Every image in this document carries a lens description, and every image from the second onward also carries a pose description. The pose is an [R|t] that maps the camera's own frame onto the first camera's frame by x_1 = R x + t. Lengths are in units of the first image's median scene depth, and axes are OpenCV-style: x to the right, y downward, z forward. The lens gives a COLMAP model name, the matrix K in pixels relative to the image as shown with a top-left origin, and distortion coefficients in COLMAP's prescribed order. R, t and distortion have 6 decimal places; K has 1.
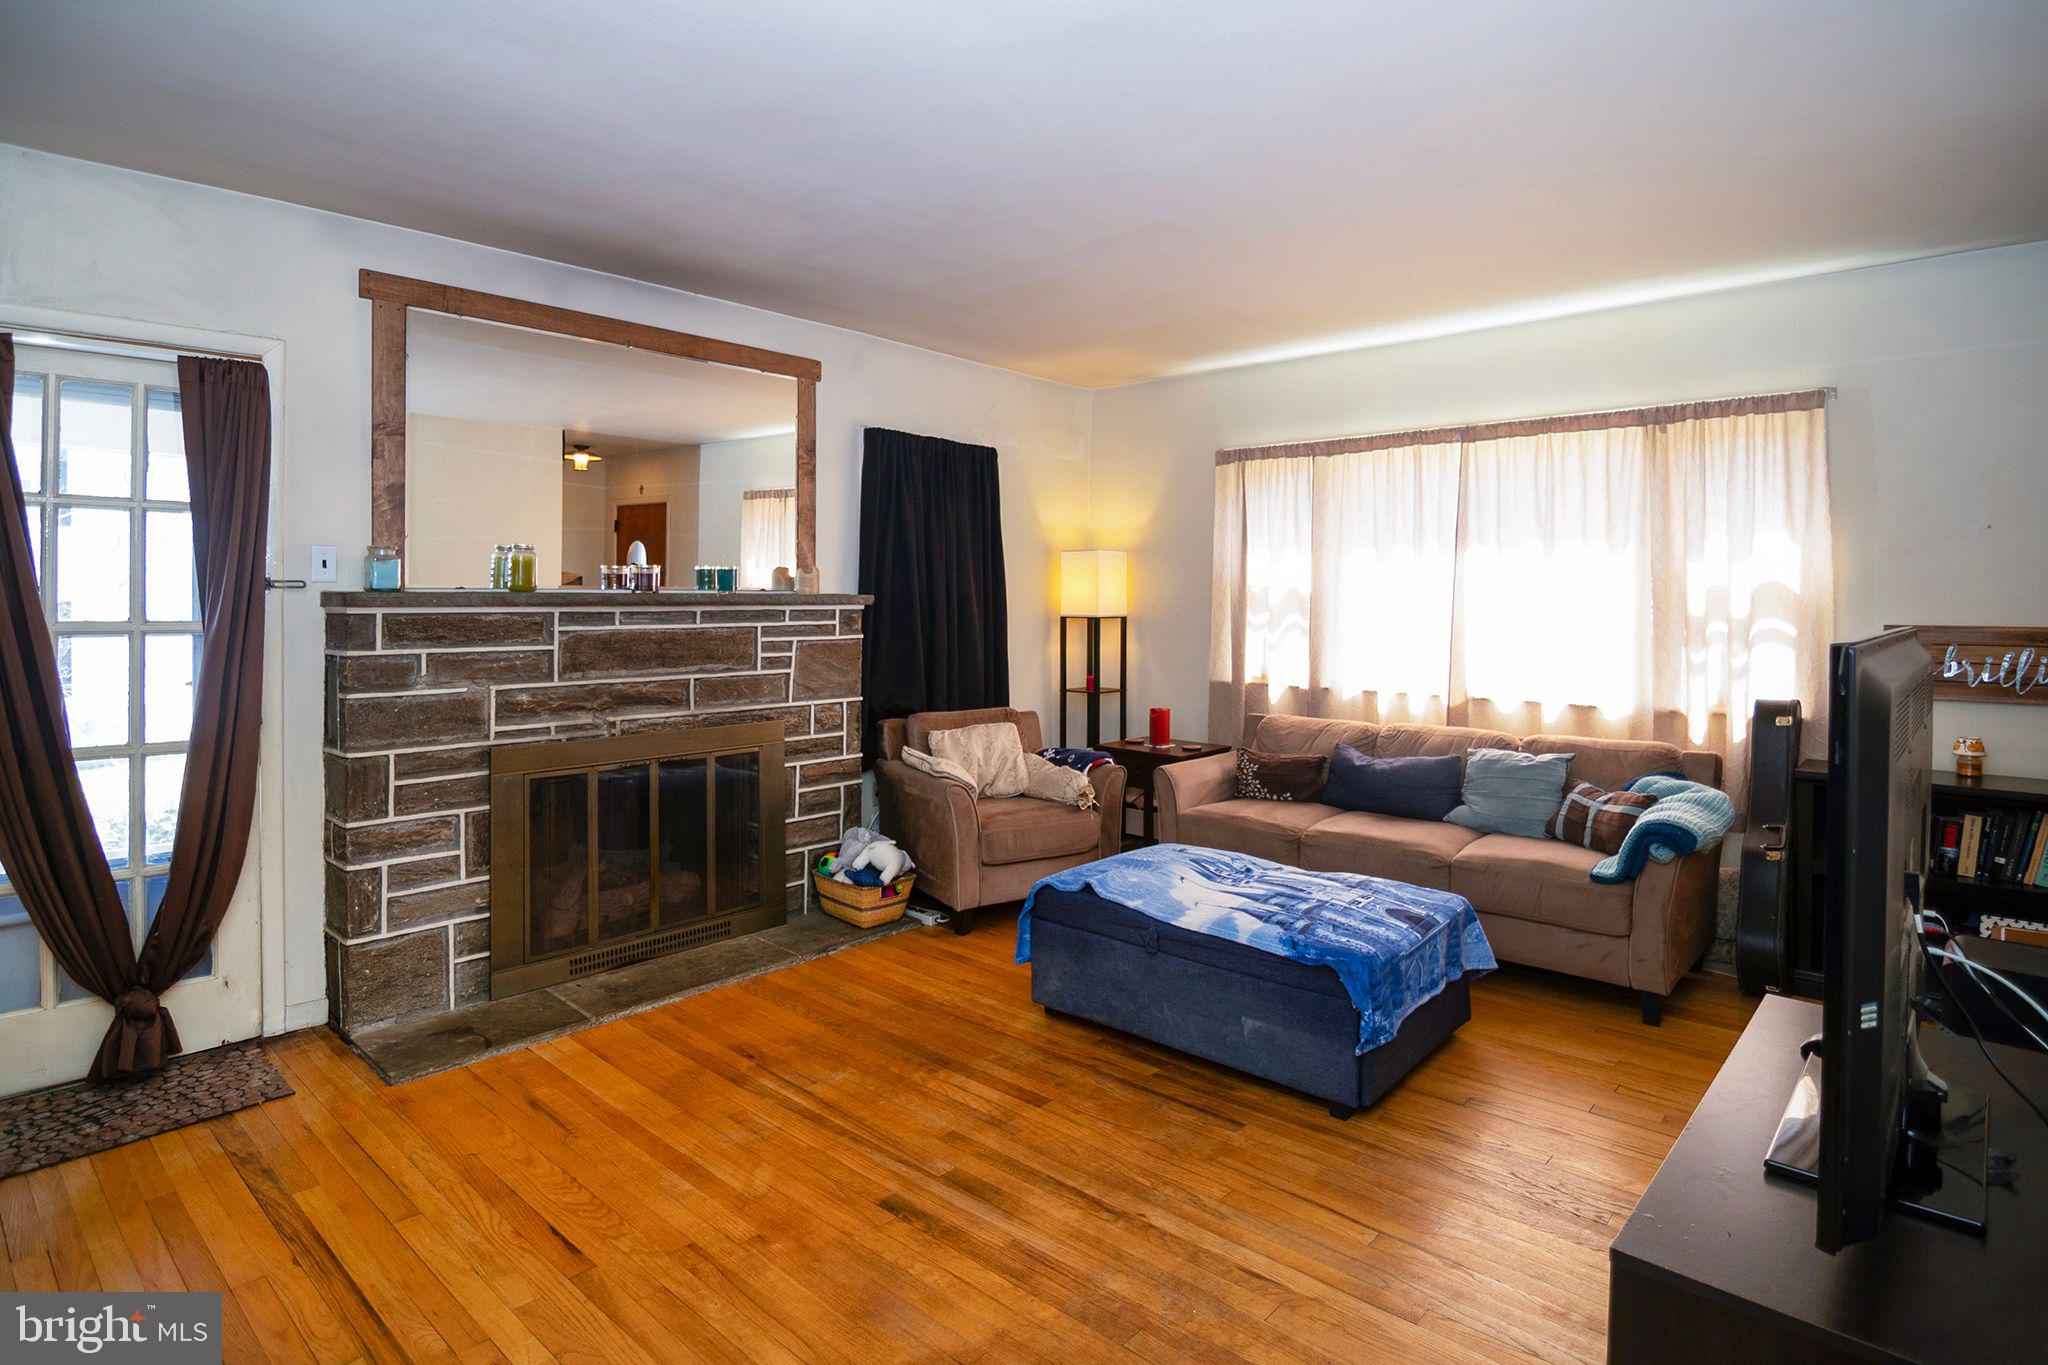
lens RADIAL K [[1072.4, 0, 1024.1], [0, 1072.4, 599.1], [0, 0, 1]] dist [-0.010383, -0.002332]
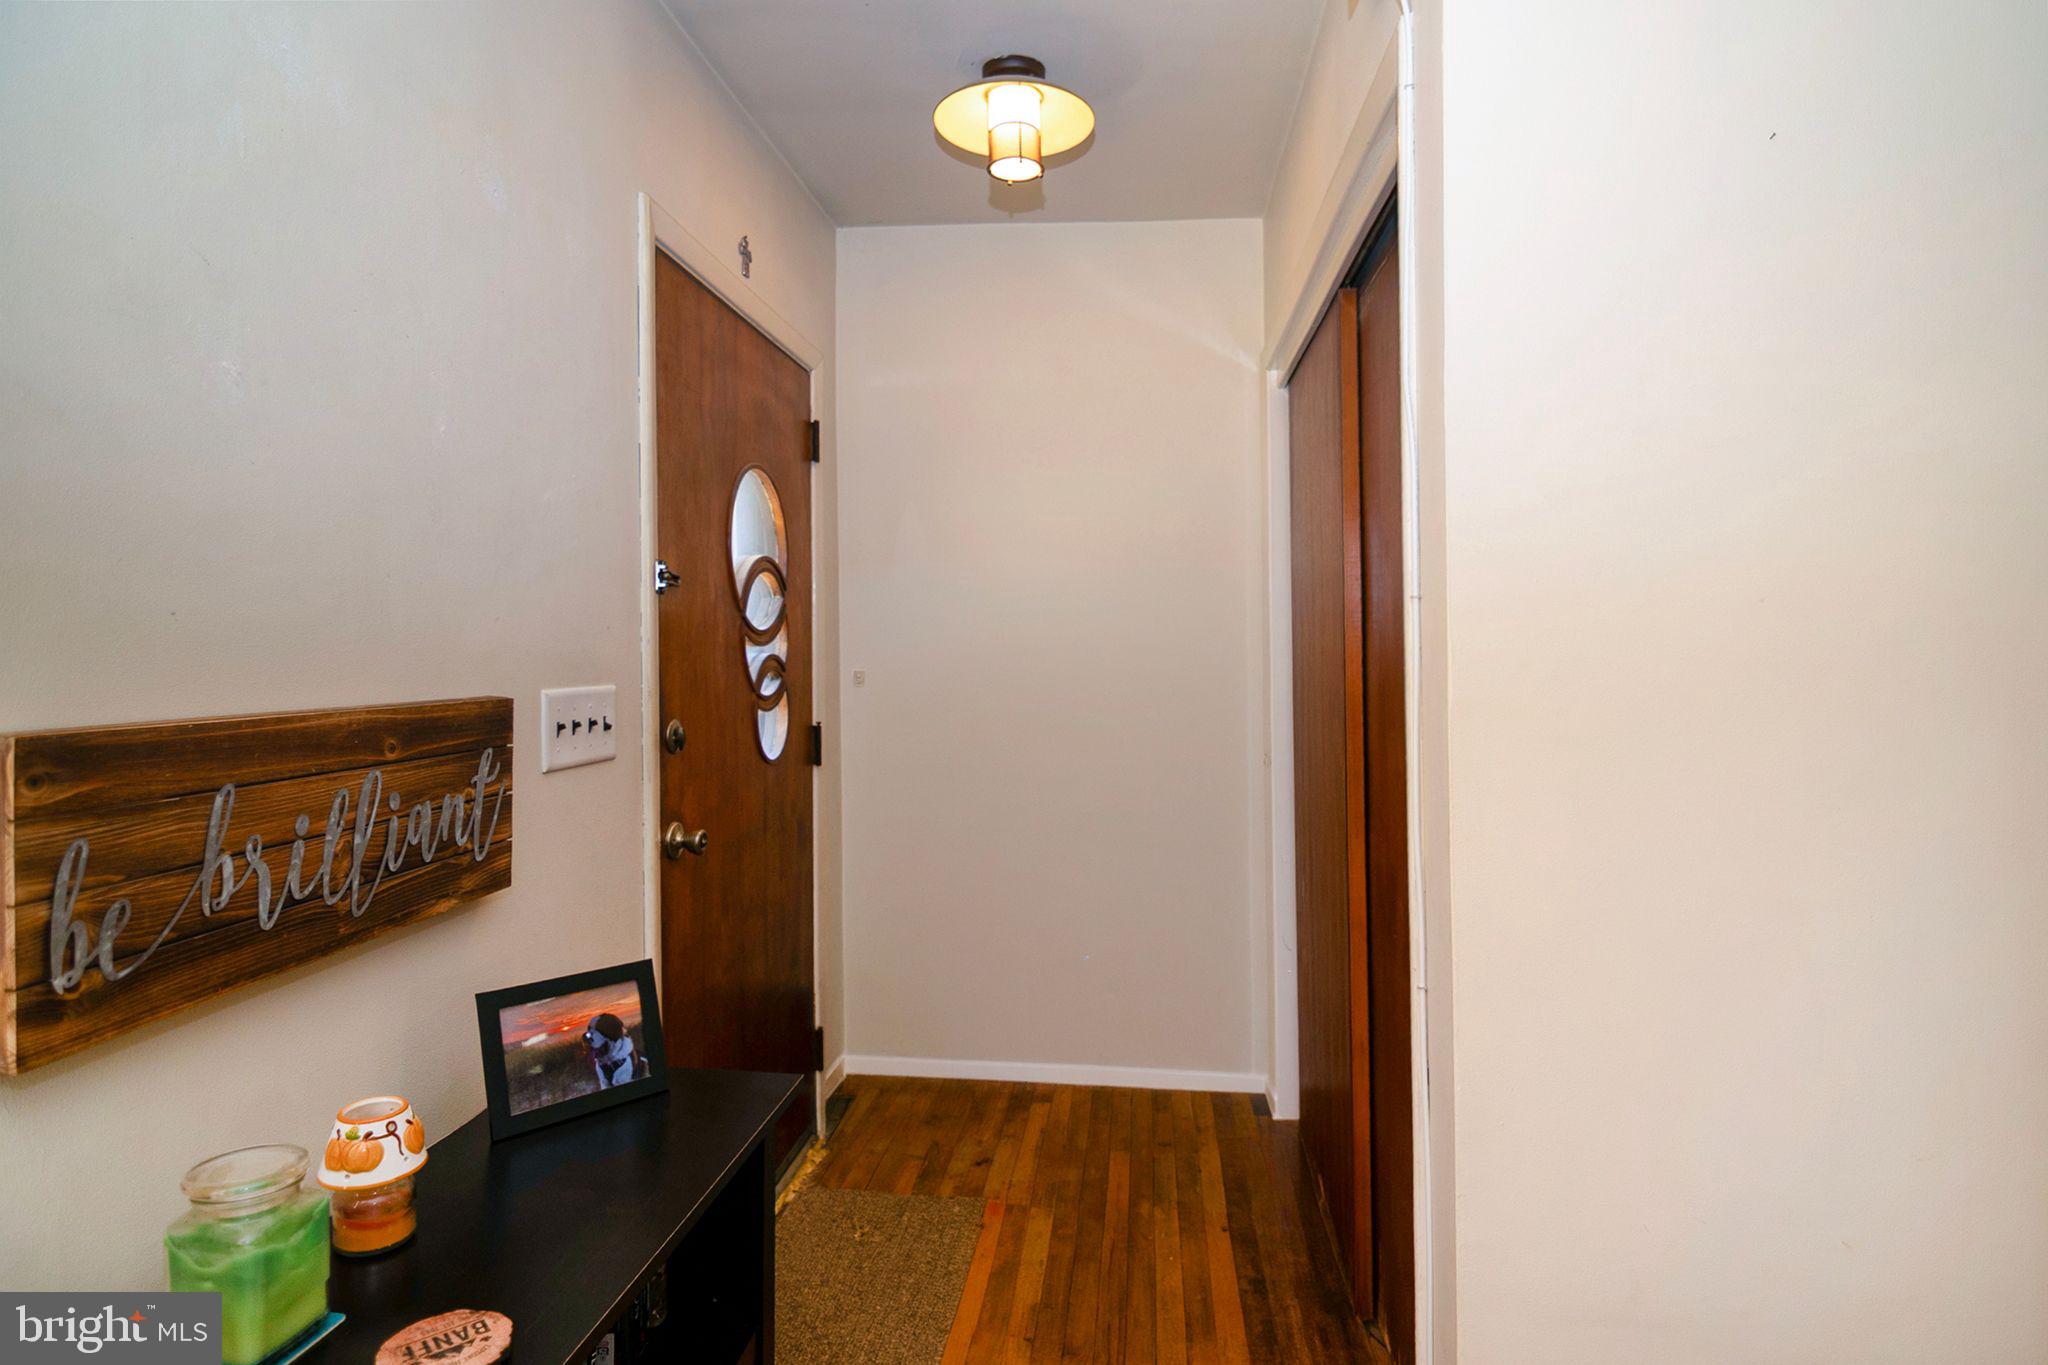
lens RADIAL K [[1085.2, 0, 1065.7], [0, 1085.2, 619.0], [0, 0, 1]] dist [-0.001865, -0.000889]
pose [[-0.619470, 0.019192, 0.784786, 0.476859], [0.002218, 0.999740, -0.022698, 0.005504], [-0.785017, -0.012320, -0.619352, 0.909454]]
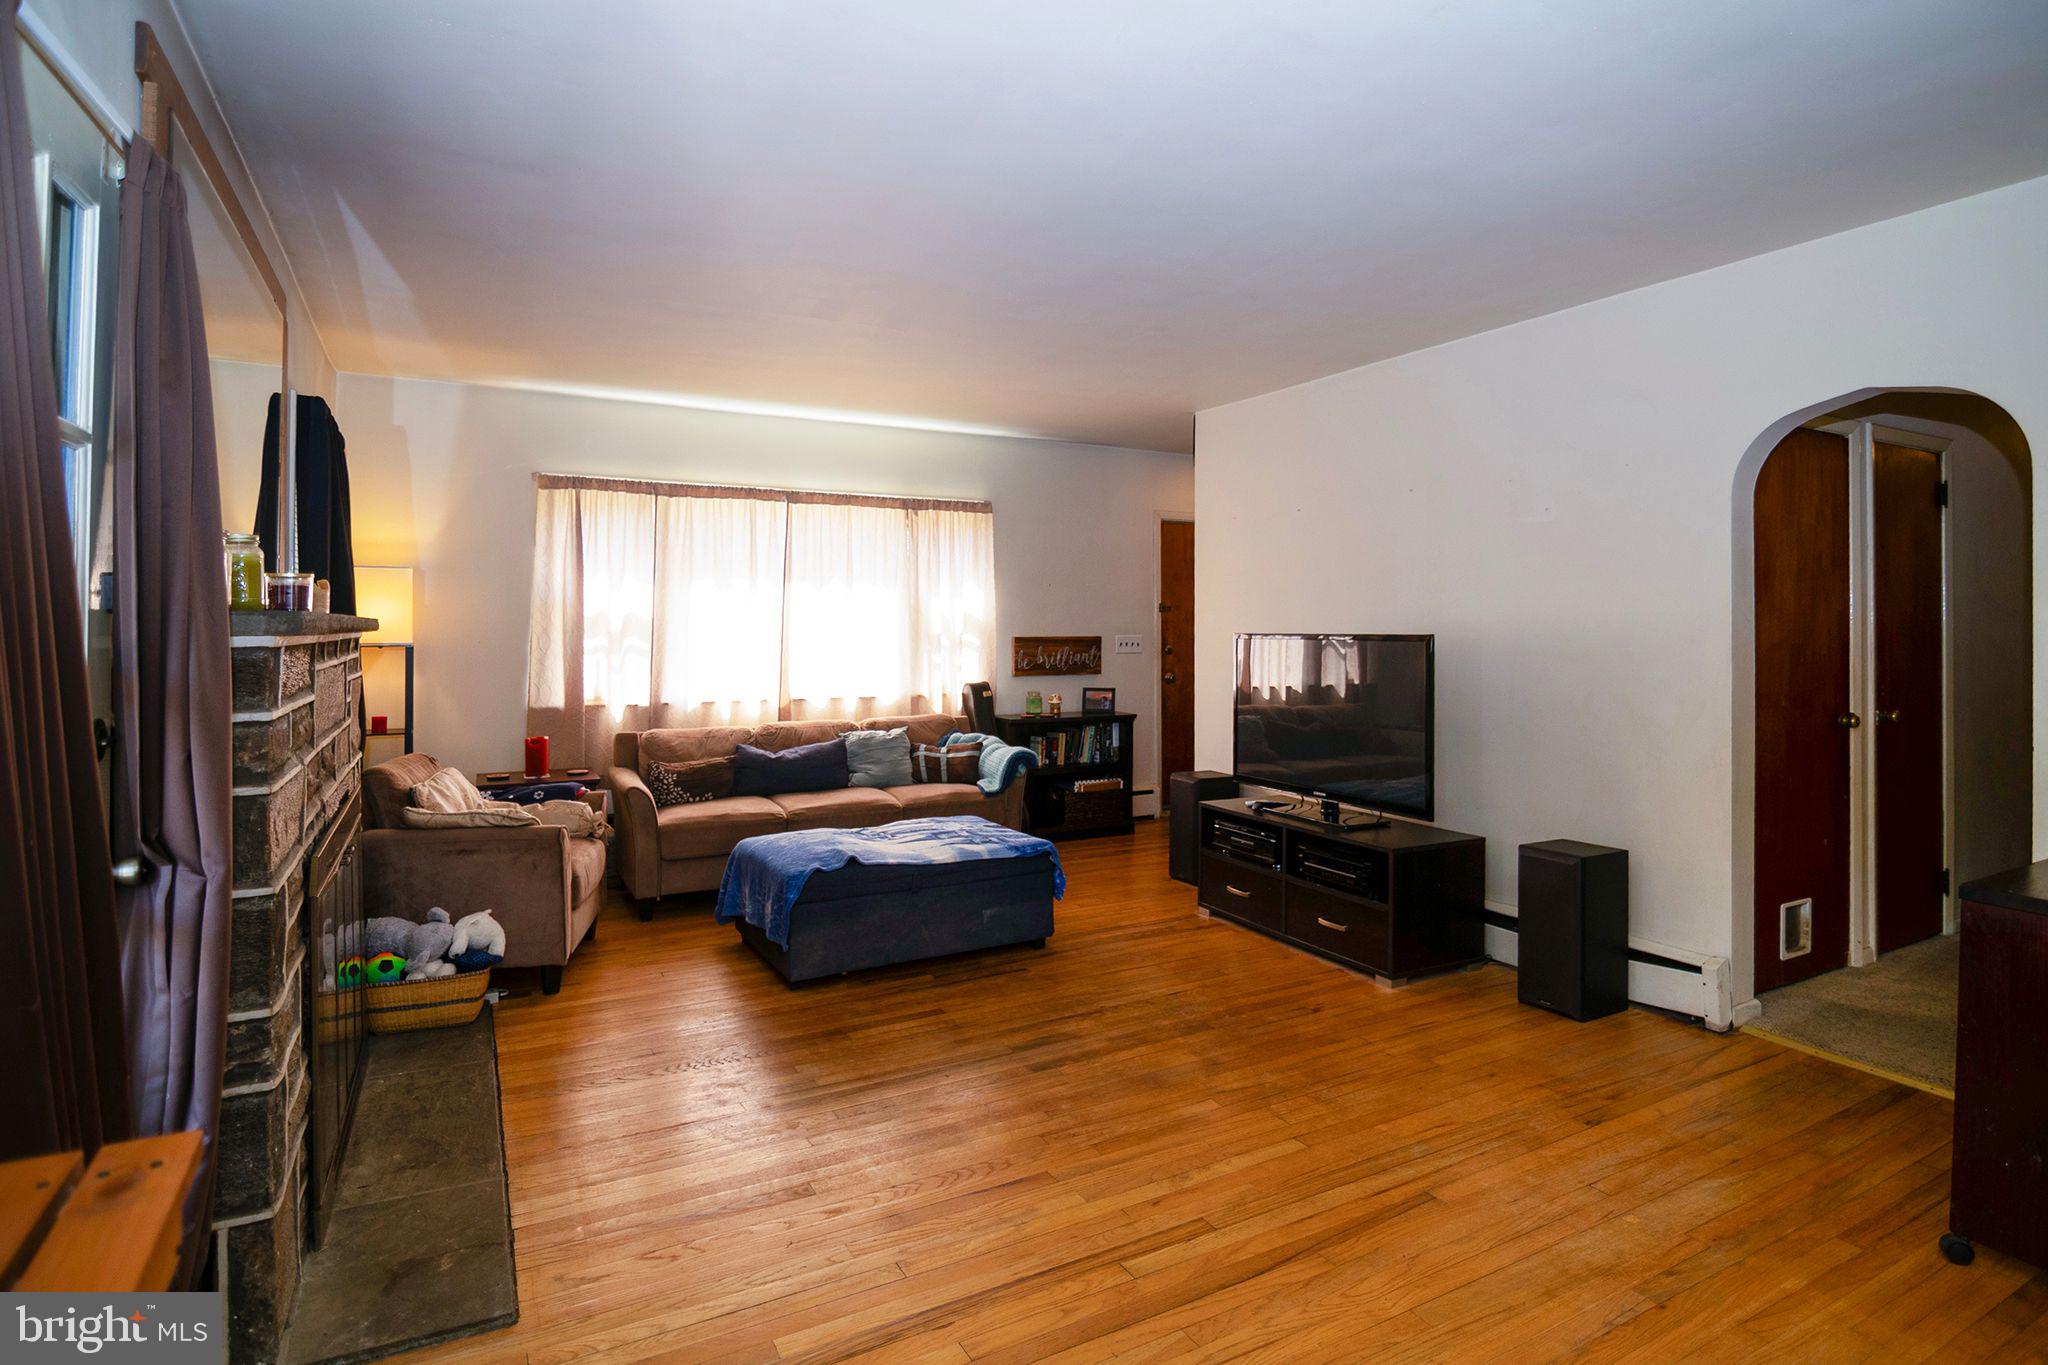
lens RADIAL K [[1085.2, 0, 1065.7], [0, 1085.2, 619.0], [0, 0, 1]] dist [-0.001865, -0.000889]
pose [[0.302457, 0.002927, 0.953159, -0.873355], [0.004559, 0.999979, -0.004517, 0.002565], [-0.953152, 0.005711, 0.302438, 0.335508]]
